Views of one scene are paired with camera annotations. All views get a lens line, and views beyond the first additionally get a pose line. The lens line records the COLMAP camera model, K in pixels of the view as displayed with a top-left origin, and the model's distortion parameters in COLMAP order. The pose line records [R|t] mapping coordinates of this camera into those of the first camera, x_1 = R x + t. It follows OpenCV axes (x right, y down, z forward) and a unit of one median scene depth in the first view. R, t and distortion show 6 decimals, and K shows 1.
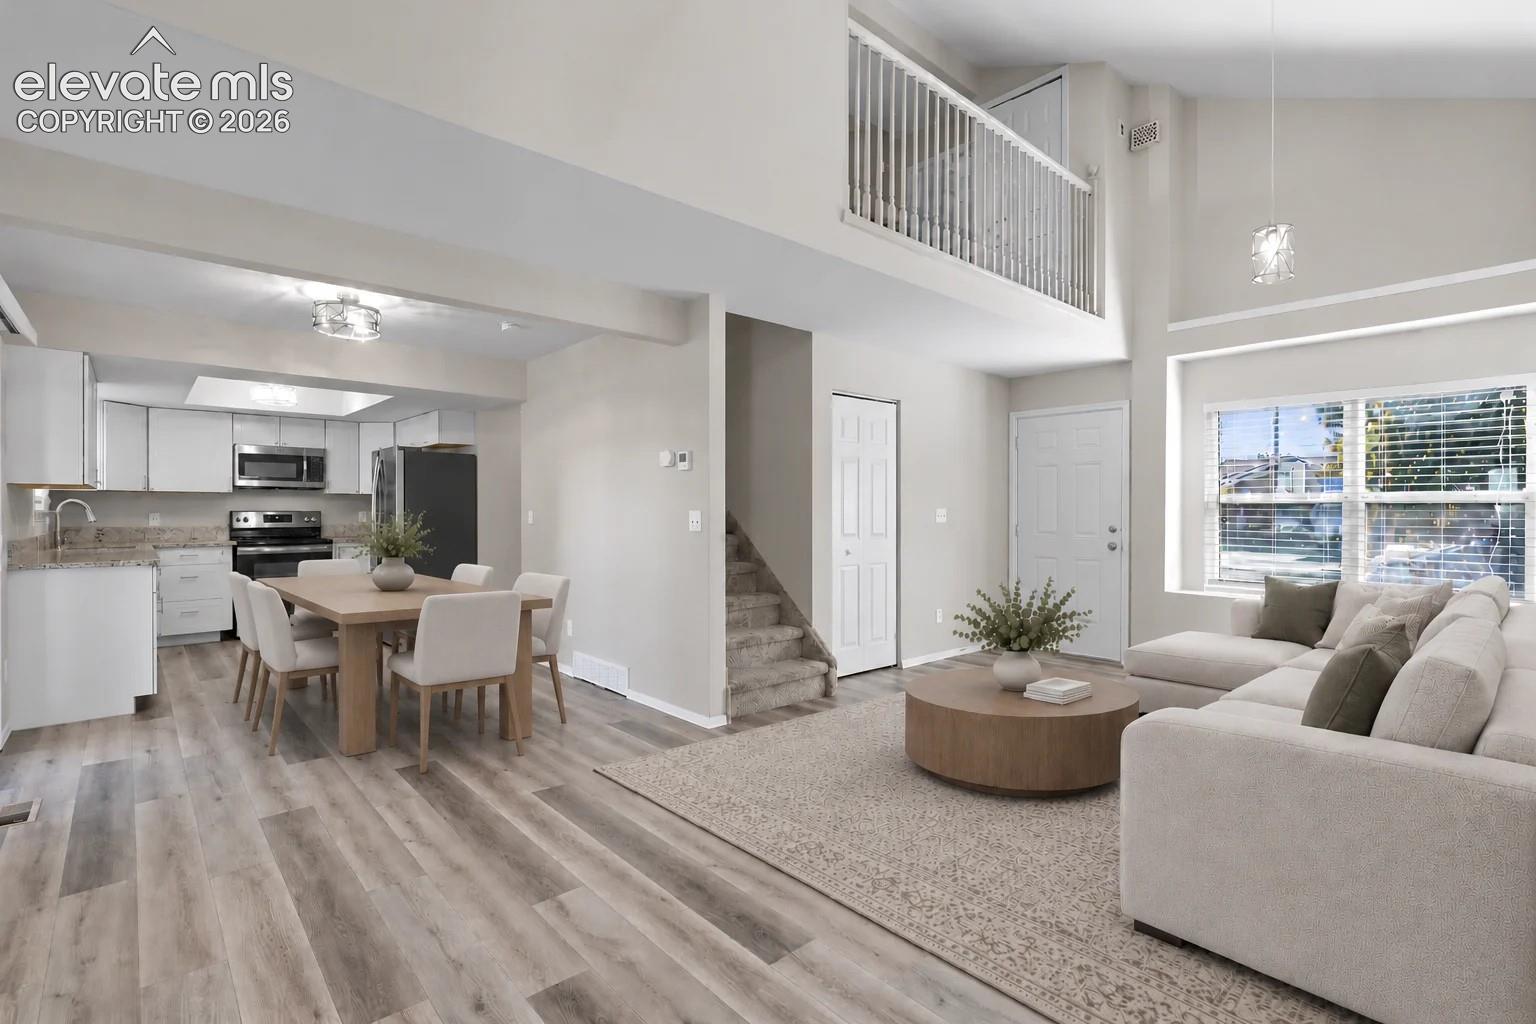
lens RADIAL K [[704.1, 0, 768.0], [0, 704.1, 512.0], [0, 0, 1]] dist [0.001480, -0.000167]
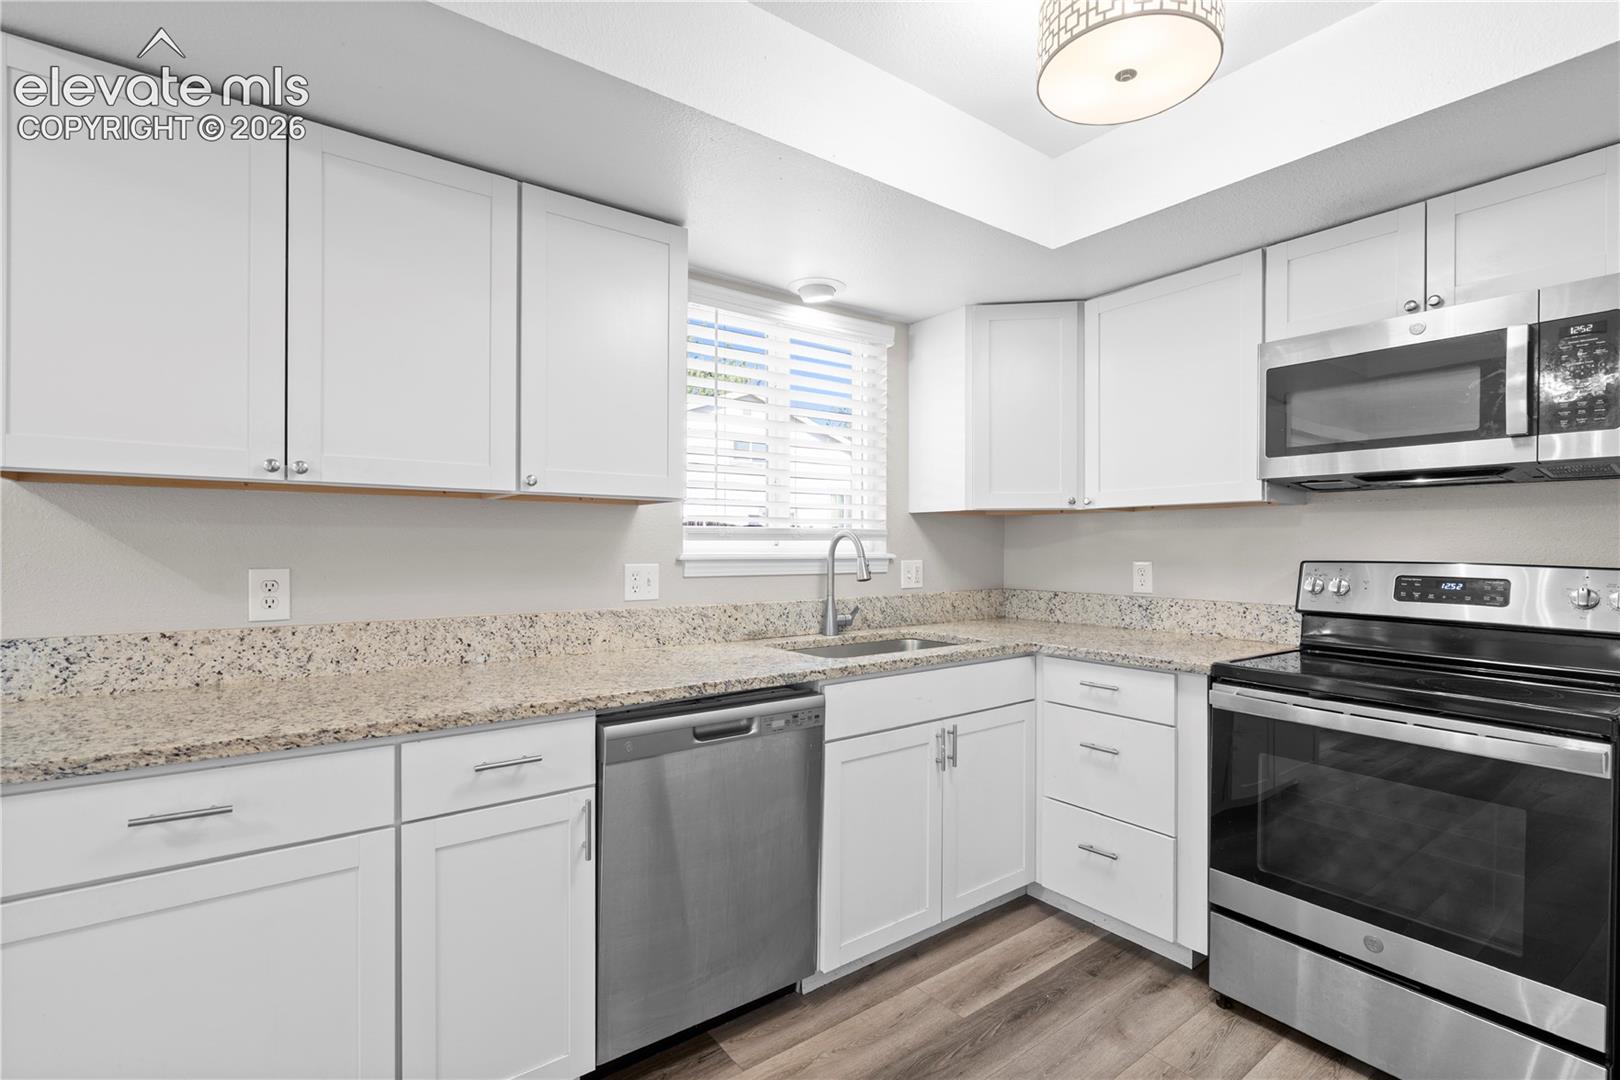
lens RADIAL K [[750.6, 0, 818.6], [0, 750.6, 544.6], [0, 0, 1]] dist [-0.000361, 0.000306]
pose [[-0.075202, -0.001393, -0.997167, -0.399692], [-0.006919, 0.999976, -0.000875, -0.006791], [0.997144, 0.006834, -0.075210, 0.800401]]
